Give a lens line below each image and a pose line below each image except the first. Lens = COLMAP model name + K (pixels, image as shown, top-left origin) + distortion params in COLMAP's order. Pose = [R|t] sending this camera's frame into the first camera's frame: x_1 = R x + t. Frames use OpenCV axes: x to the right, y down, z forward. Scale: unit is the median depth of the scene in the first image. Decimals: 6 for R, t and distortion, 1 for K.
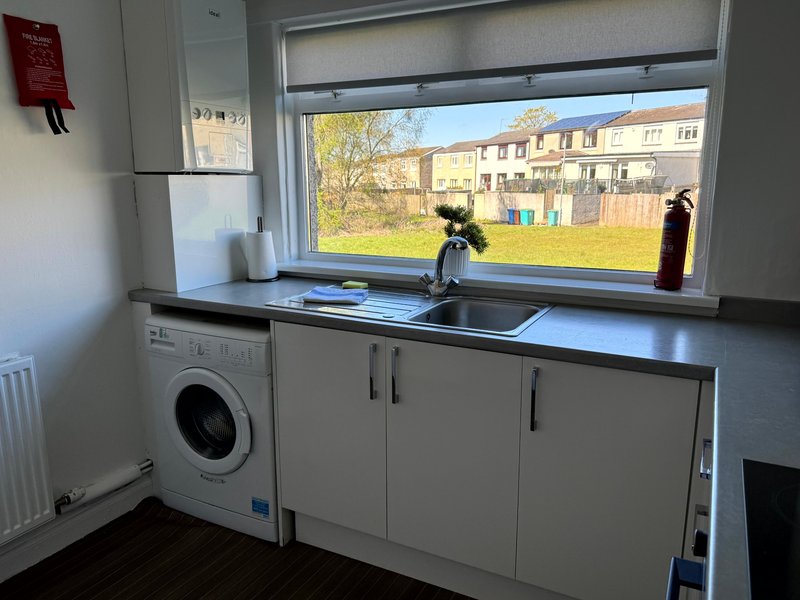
lens RADIAL K [[592.2, 0, 400.0], [0, 592.2, 300.0], [0, 0, 1]] dist [0.122395, -0.175549]
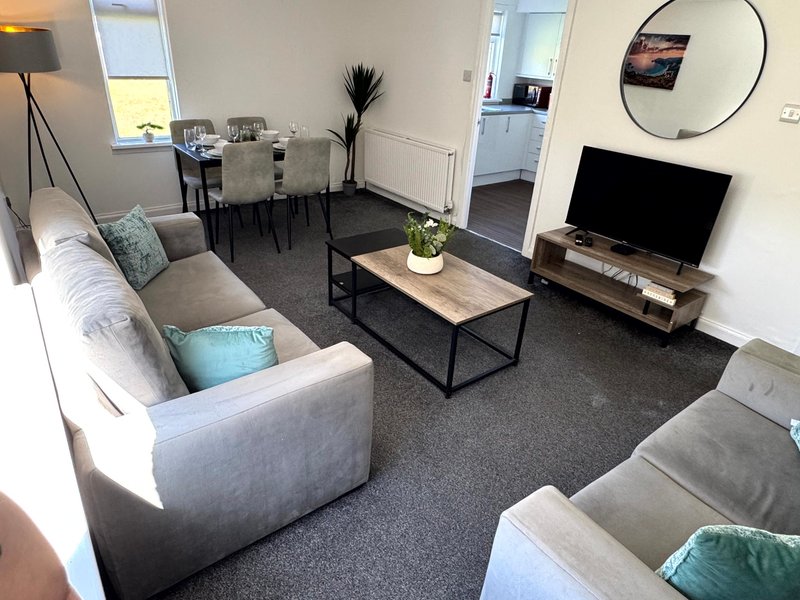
lens RADIAL K [[498.0, 0, 400.0], [0, 498.0, 300.0], [0, 0, 1]] dist [0.002587, 0.000707]
pose [[0.430507, -0.397797, 0.810198, -2.823950], [0.130517, 0.915642, 0.380217, -0.119388], [-0.893101, -0.057941, 0.446110, -0.007101]]
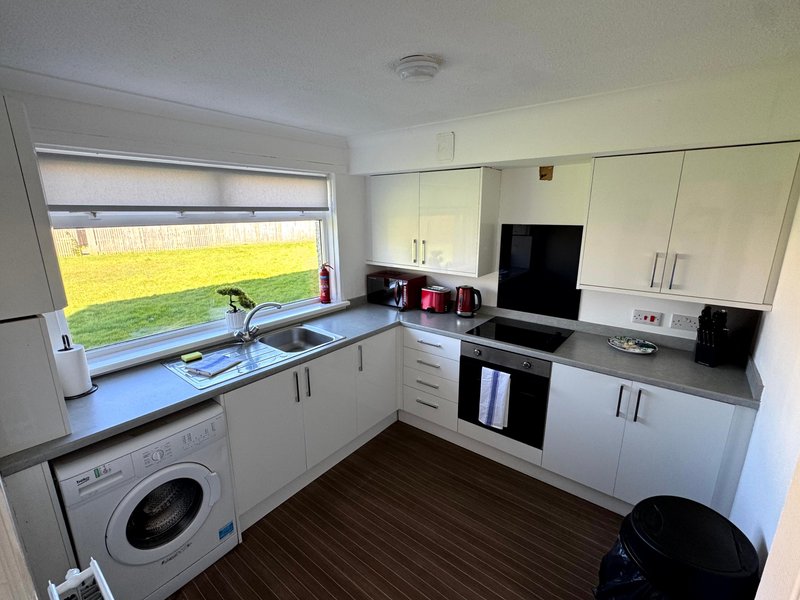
lens RADIAL K [[361.6, 0, 397.6], [0, 361.6, 298.0], [0, 0, 1]] dist [0.001587, 0.000364]
pose [[0.192265, -0.229093, 0.954228, -0.845815], [0.198973, 0.961273, 0.190694, -0.246707], [-0.960960, 0.153202, 0.230403, 0.374857]]
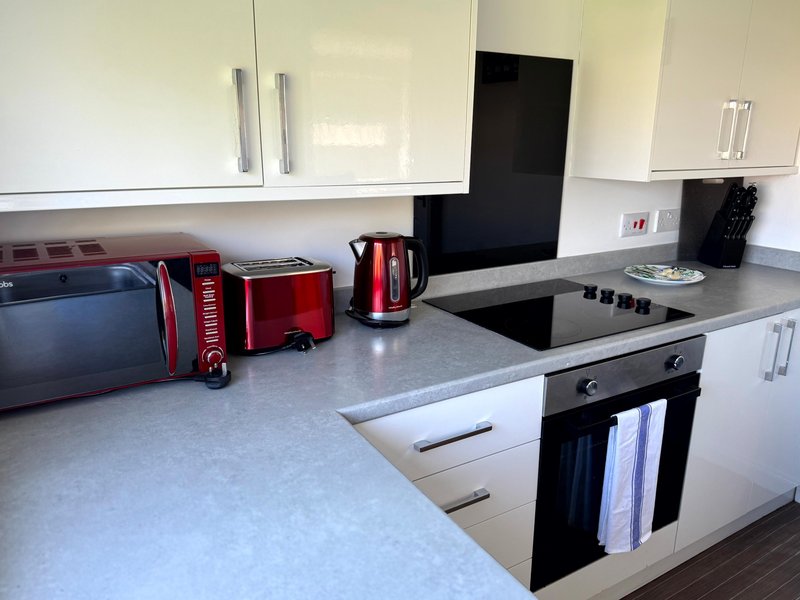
lens RADIAL K [[592.2, 0, 400.0], [0, 592.2, 300.0], [0, 0, 1]] dist [0.122395, -0.175549]
pose [[-0.859508, -0.139051, 0.491844, 0.081159], [0.094275, 0.902643, 0.419938, -0.211676], [-0.502352, 0.407309, -0.762720, 0.988878]]
